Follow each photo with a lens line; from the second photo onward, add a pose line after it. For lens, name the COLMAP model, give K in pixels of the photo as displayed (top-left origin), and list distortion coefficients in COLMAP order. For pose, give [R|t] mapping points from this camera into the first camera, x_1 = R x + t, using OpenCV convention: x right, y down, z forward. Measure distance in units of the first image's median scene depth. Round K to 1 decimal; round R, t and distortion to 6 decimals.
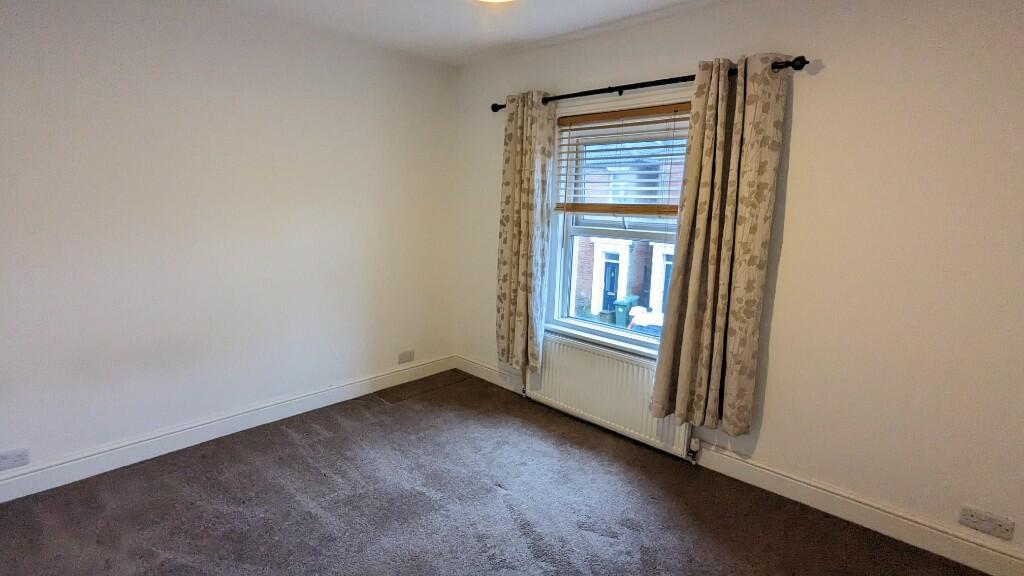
lens RADIAL K [[483.1, 0, 508.7], [0, 483.1, 290.0], [0, 0, 1]] dist [-0.000862, -0.000926]
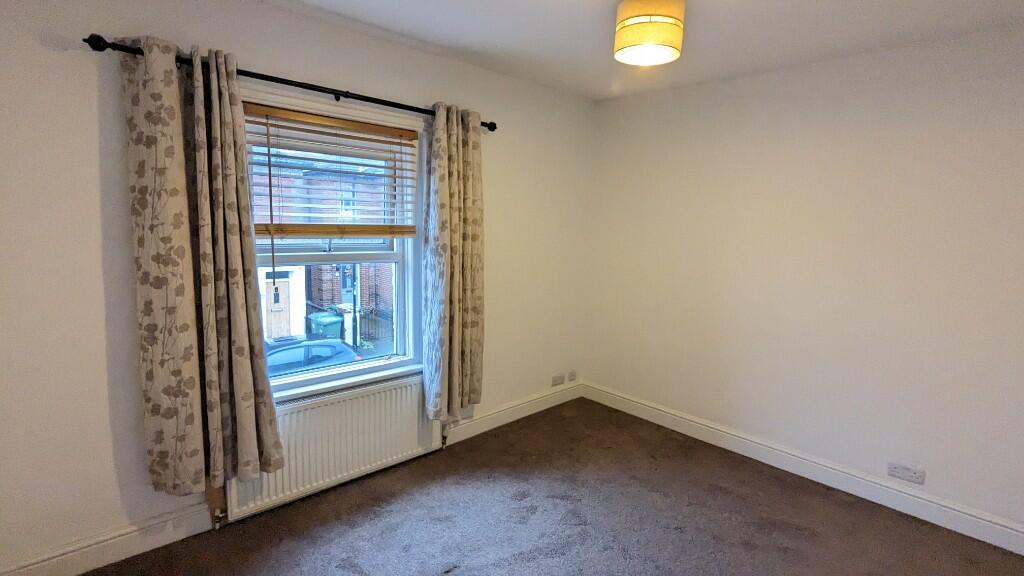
lens RADIAL K [[483.1, 0, 508.7], [0, 483.1, 288.3], [0, 0, 1]] dist [-0.000862, -0.000926]
pose [[0.063752, -0.158290, 0.985332, -0.687093], [0.155705, 0.976827, 0.146849, -0.158927], [-0.985744, 0.144059, 0.086921, 0.696059]]
